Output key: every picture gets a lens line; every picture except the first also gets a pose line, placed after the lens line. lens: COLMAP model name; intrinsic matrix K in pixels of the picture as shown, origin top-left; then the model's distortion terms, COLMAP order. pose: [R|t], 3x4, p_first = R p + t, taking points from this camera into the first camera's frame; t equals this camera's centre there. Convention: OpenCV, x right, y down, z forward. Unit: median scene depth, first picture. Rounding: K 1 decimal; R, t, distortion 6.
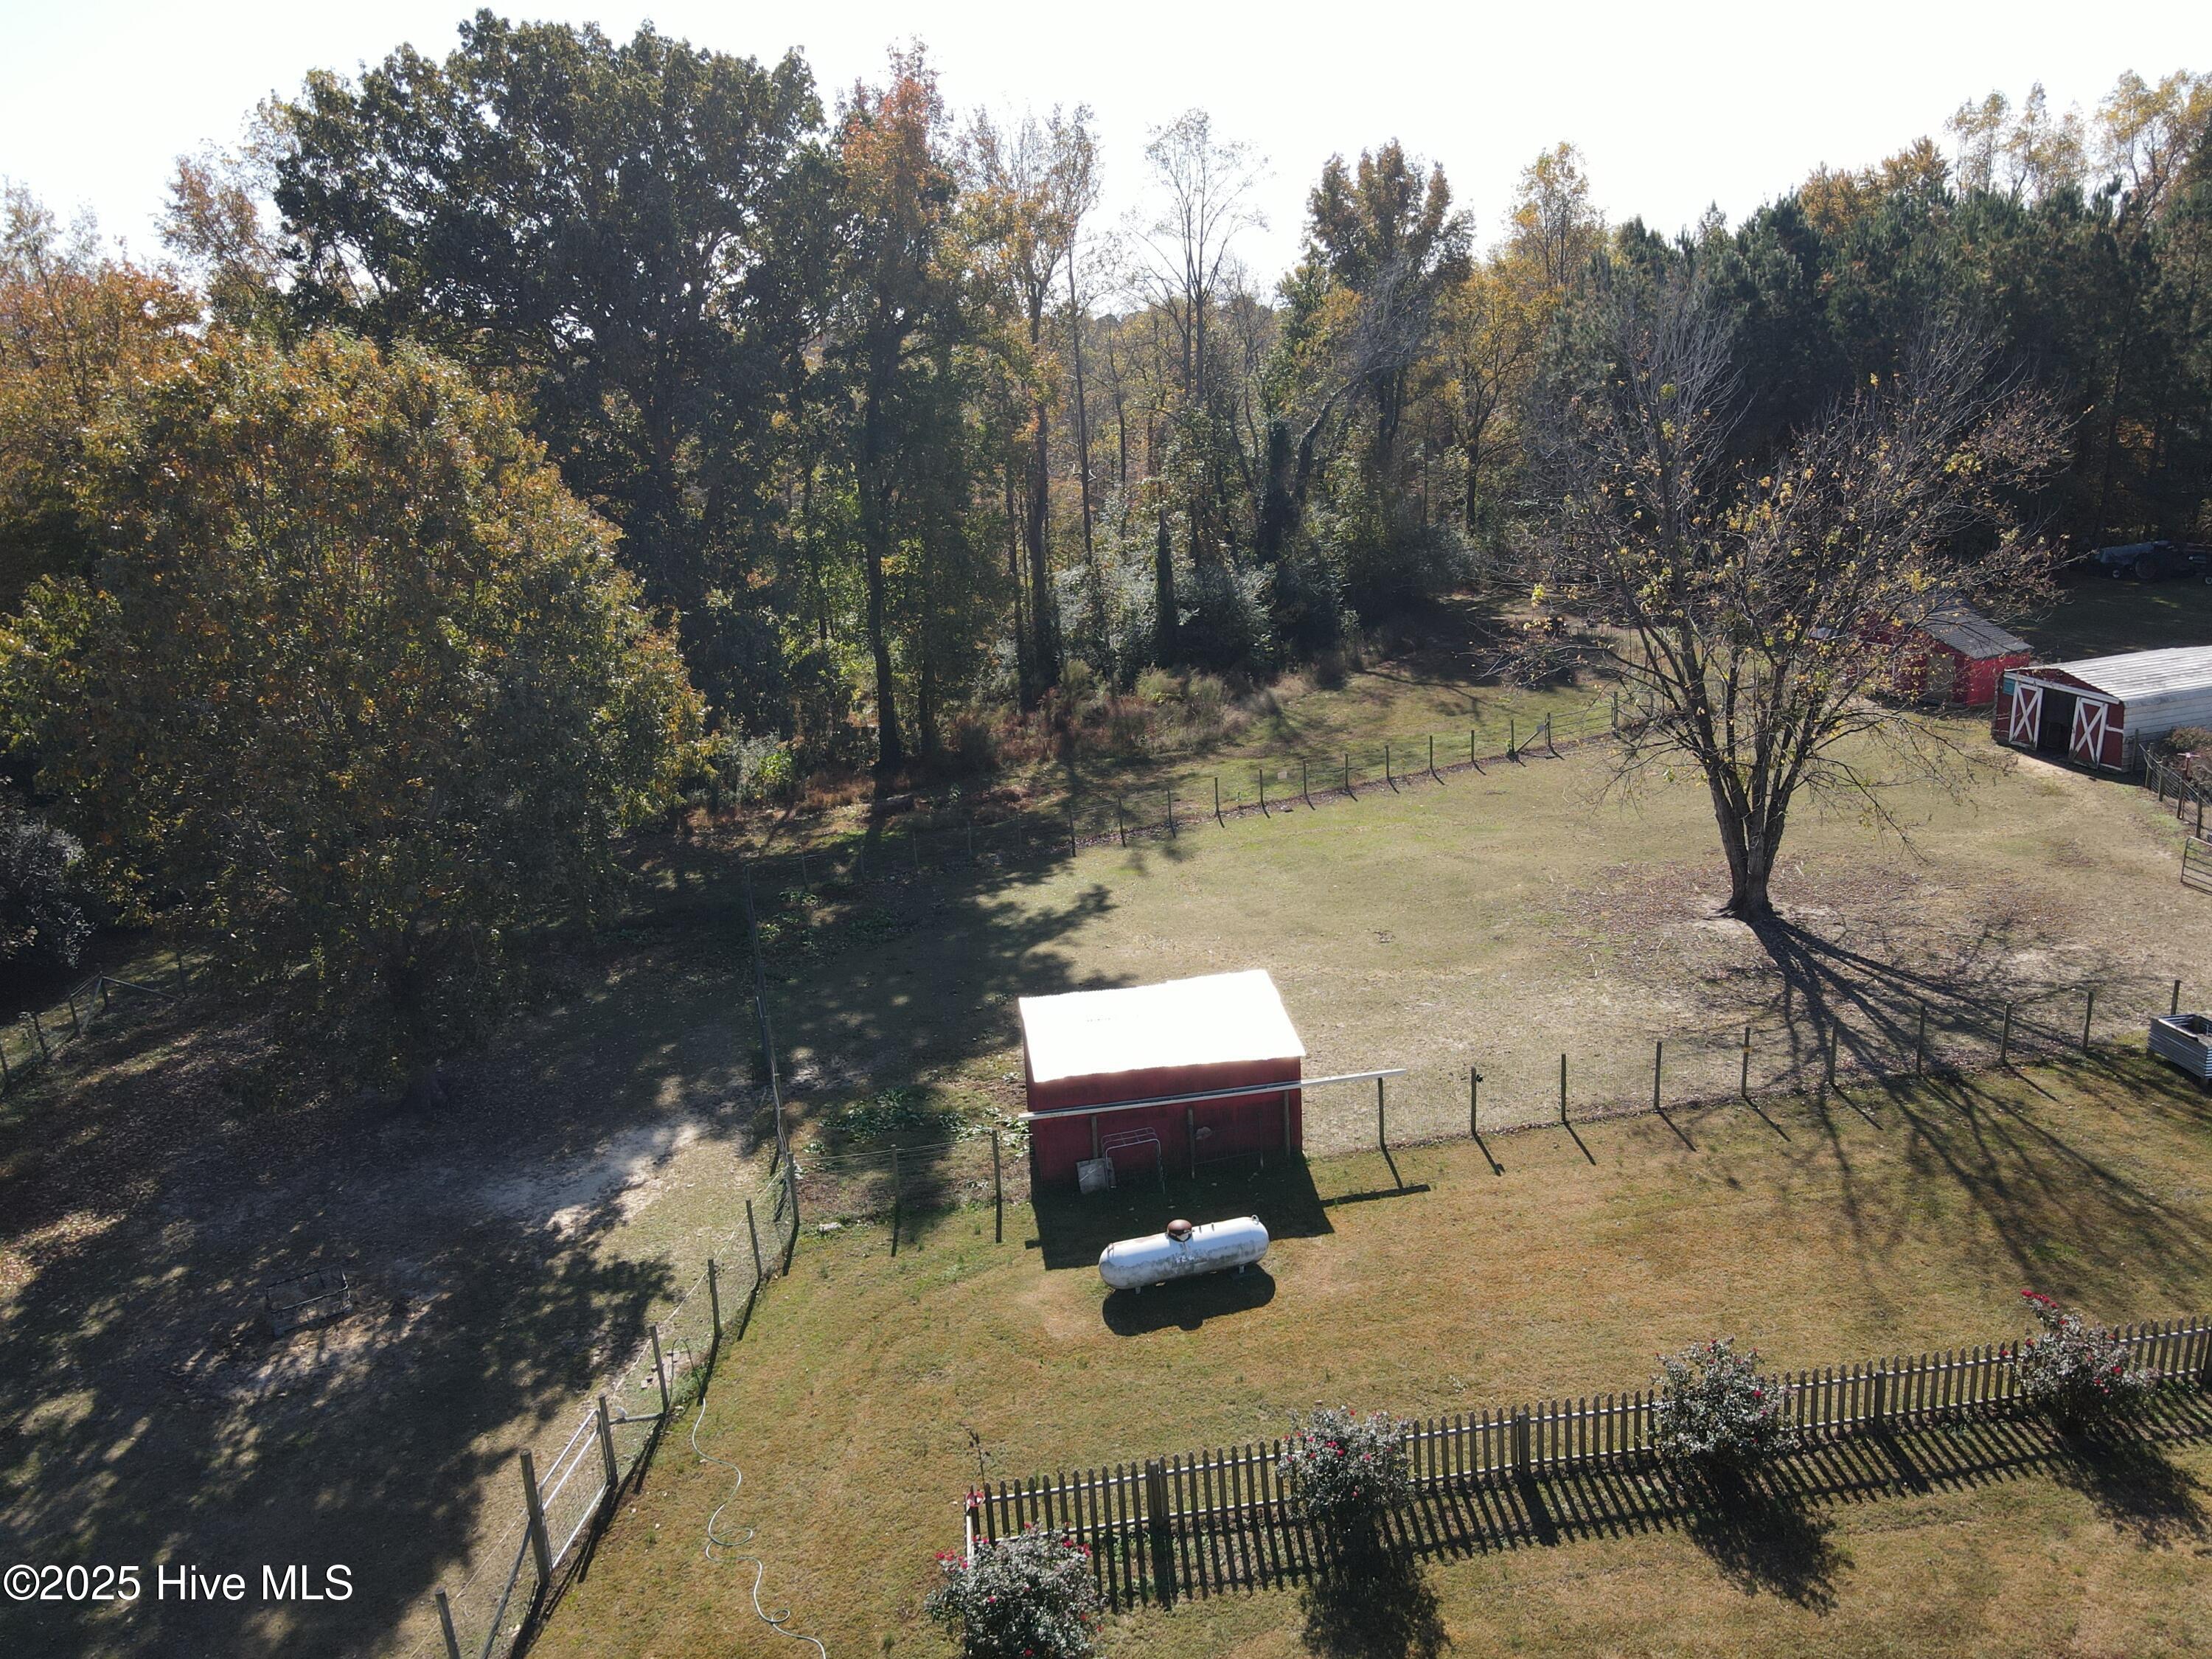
lens RADIAL K [[1615.8, 0, 1092.0], [0, 1615.8, 826.8], [0, 0, 1]] dist [0.030498, -0.028969]
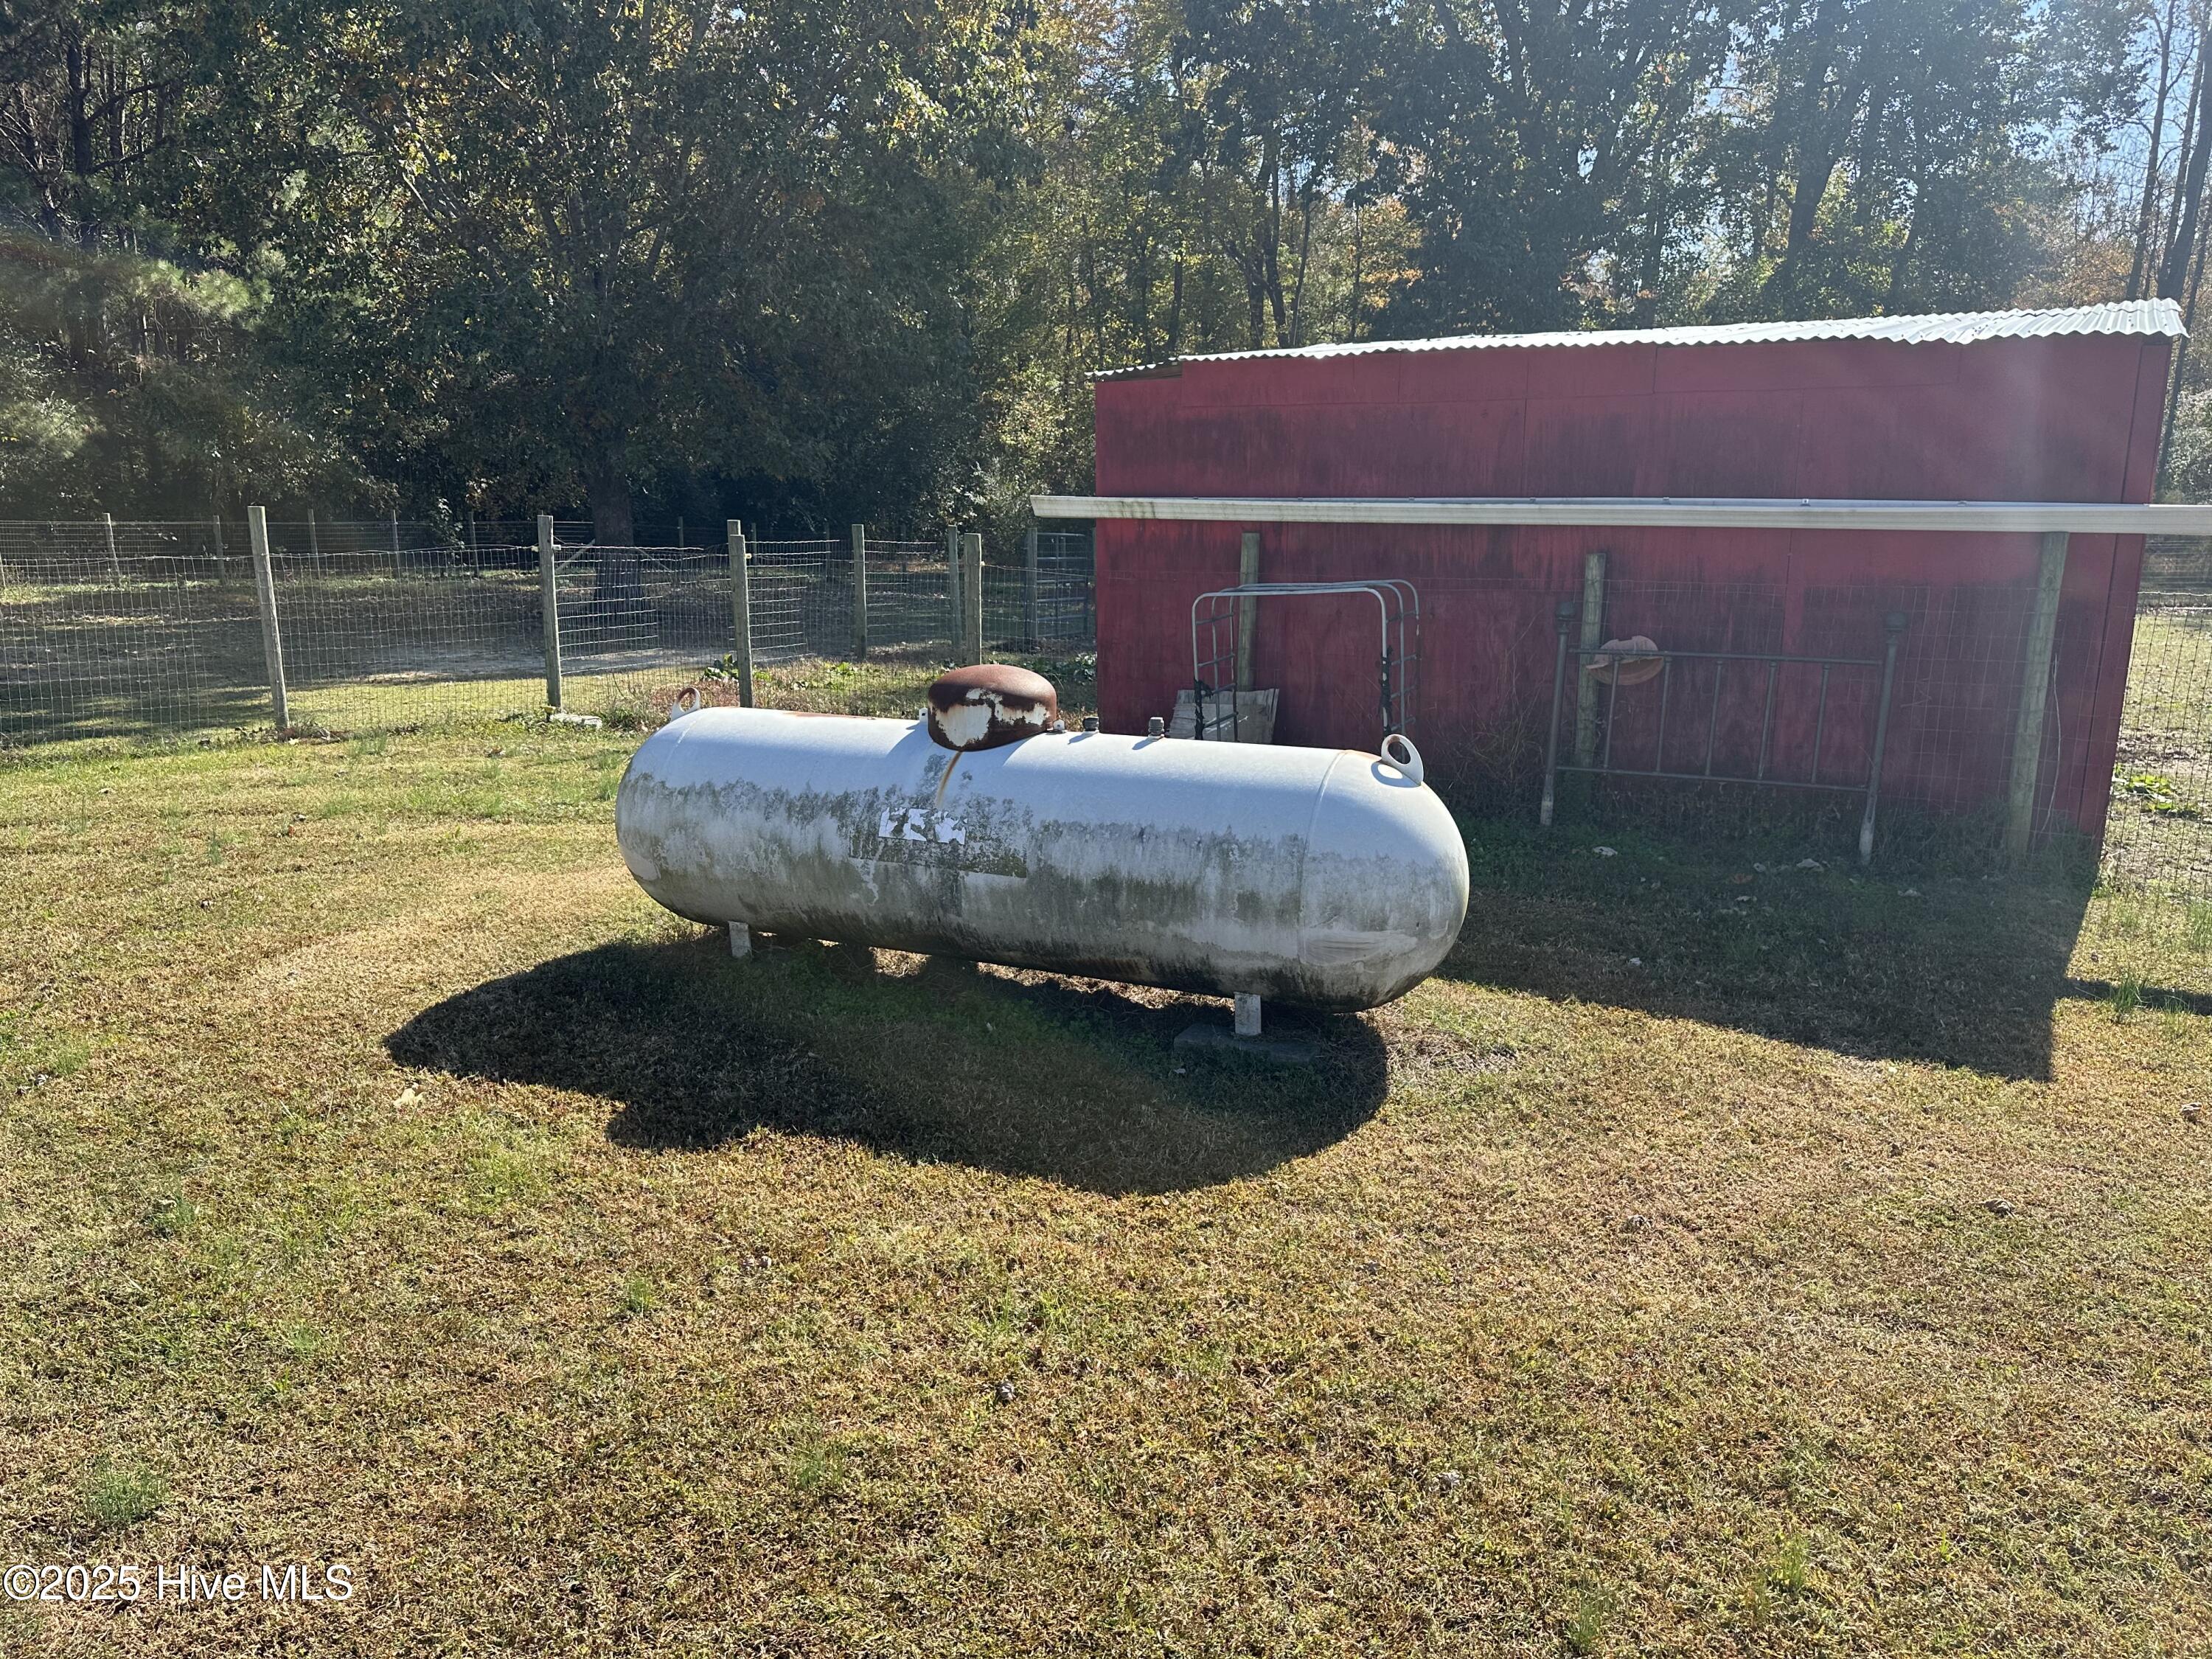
lens RADIAL K [[1553.0, 0, 1086.8], [0, 1553.0, 825.0], [0, 0, 1]] dist [0.009464, -0.014072]
pose [[0.768862, 0.205427, -0.605517, 0.103500], [-0.222731, 0.973721, 0.047529, 0.149106], [0.599369, 0.098324, 0.794412, 0.512266]]
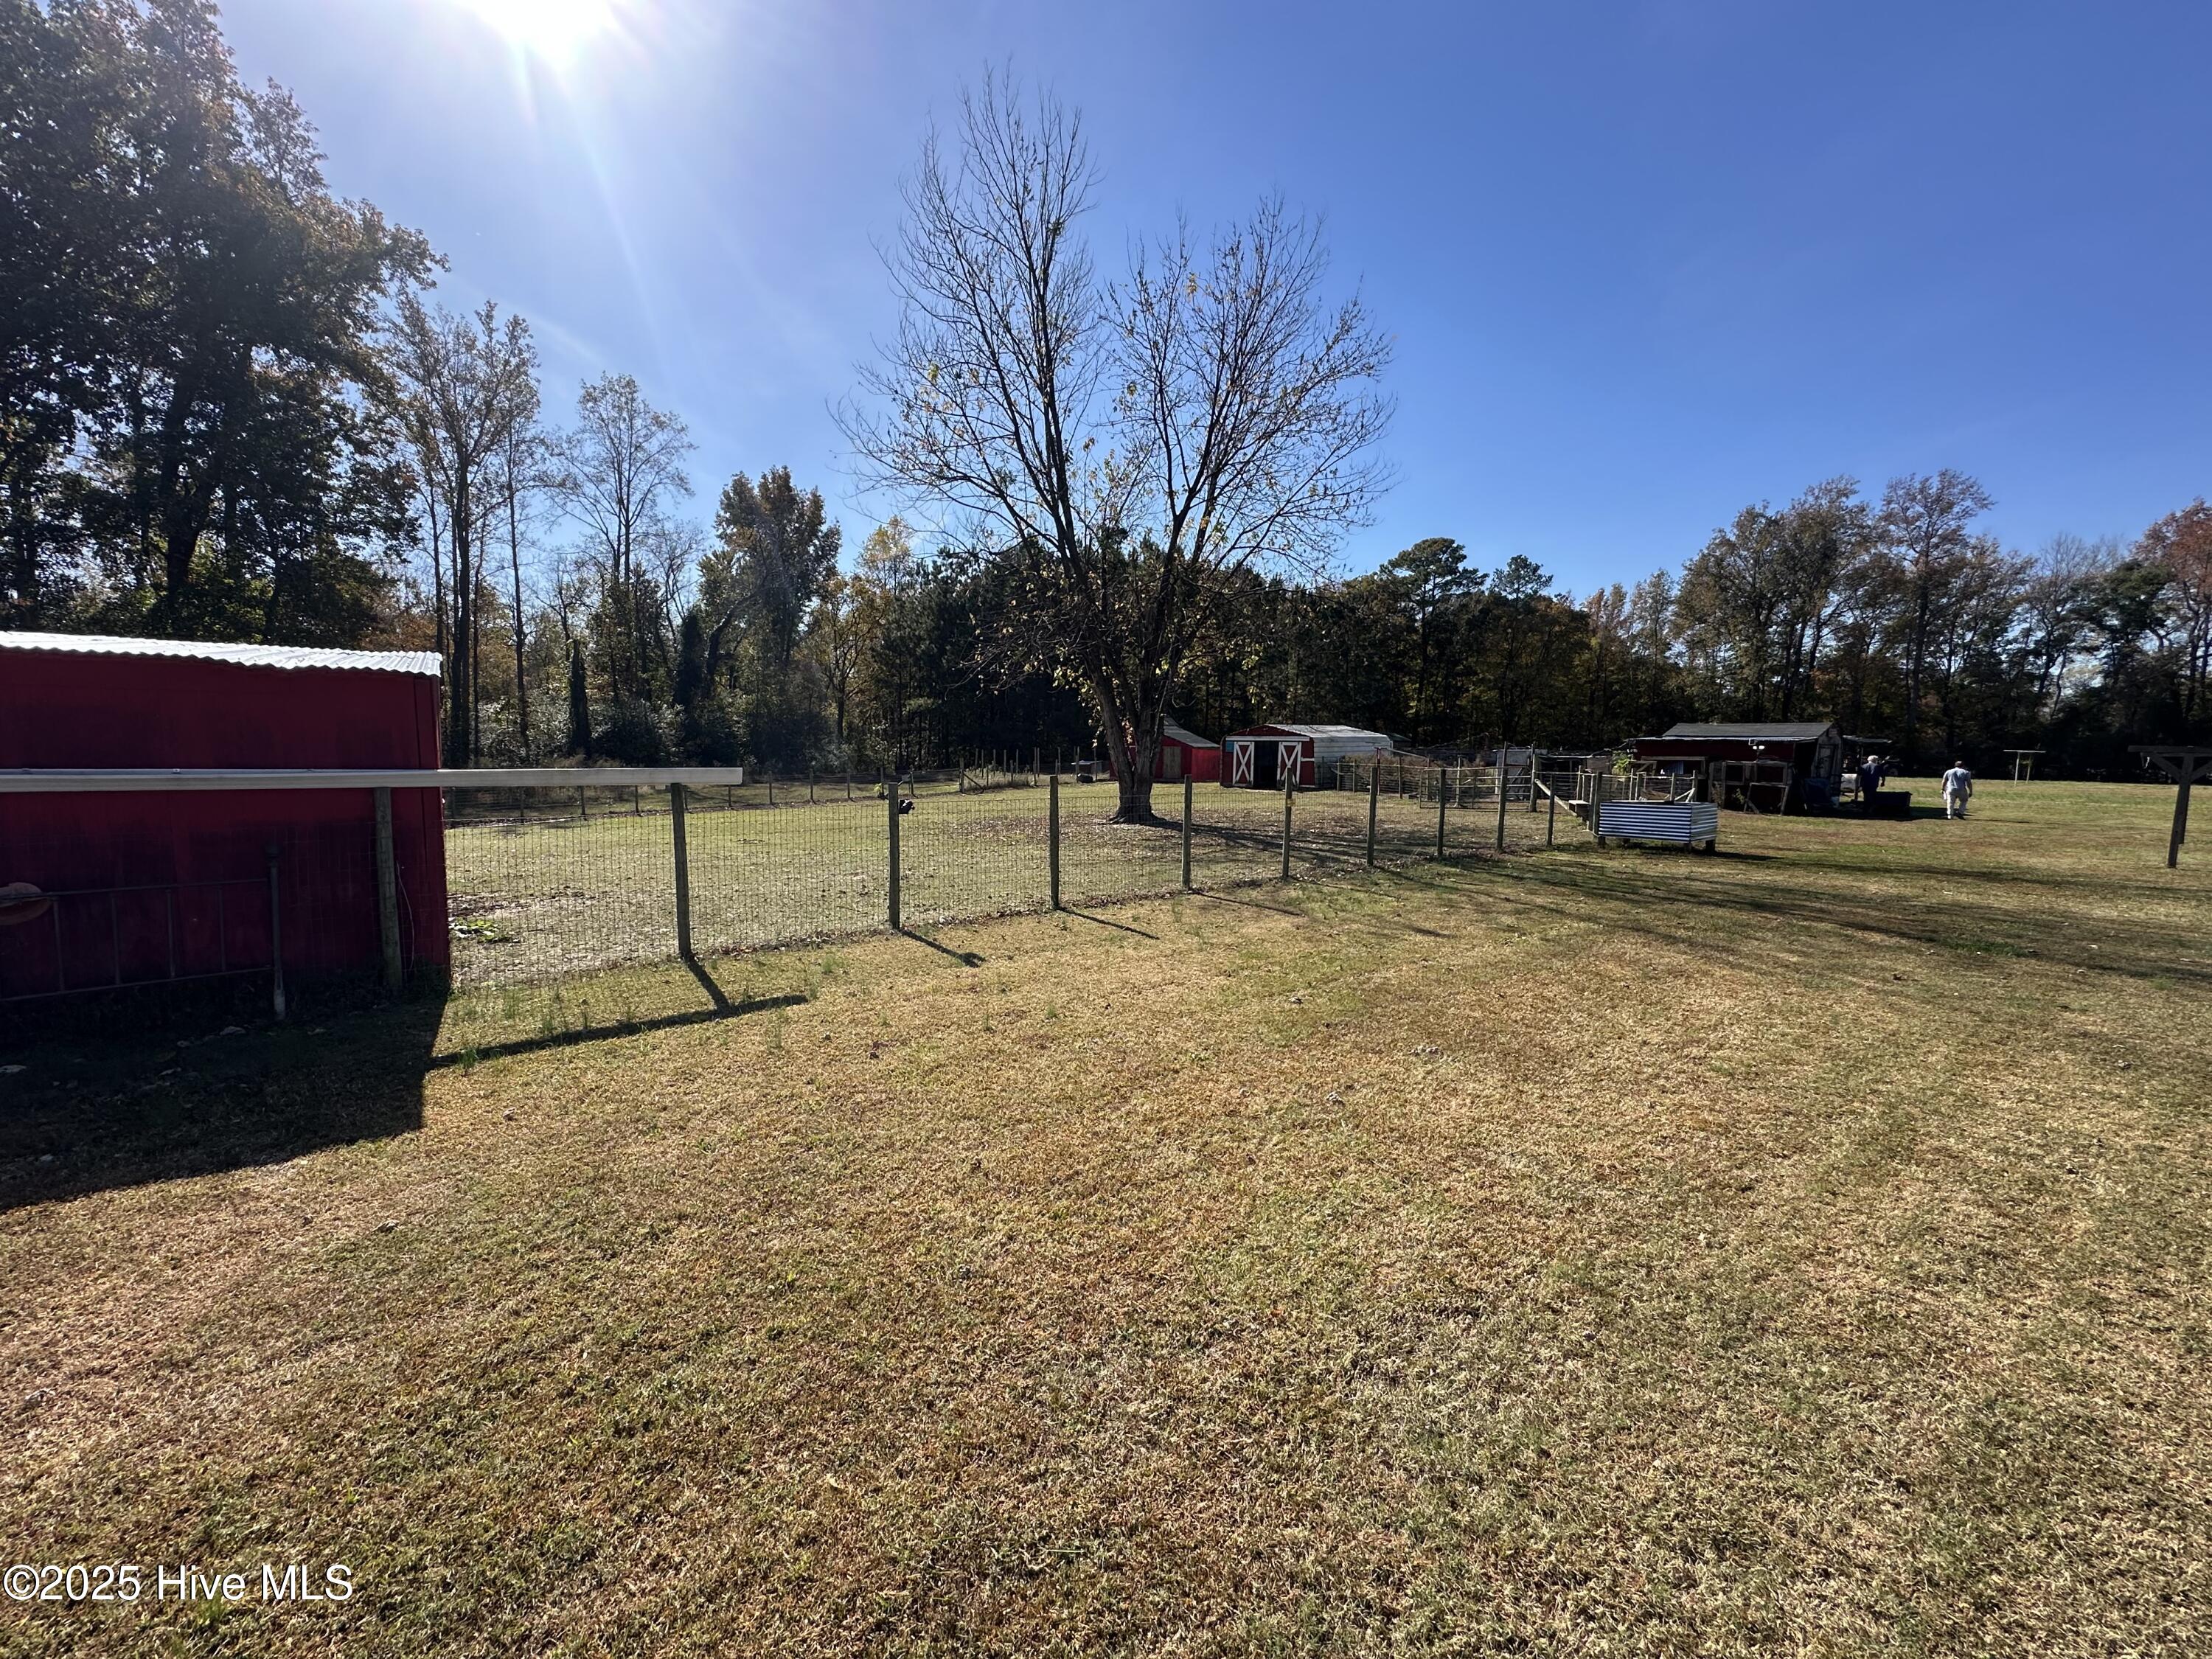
lens RADIAL K [[882.1, 0, 1101.7], [0, 882.1, 833.3], [0, 0, 1]] dist [-0.005944, 0.001551]
pose [[0.868697, 0.029568, 0.494461, 0.108856], [0.068727, 0.981368, -0.179427, 0.147472], [-0.490553, 0.189850, 0.850479, 0.513681]]
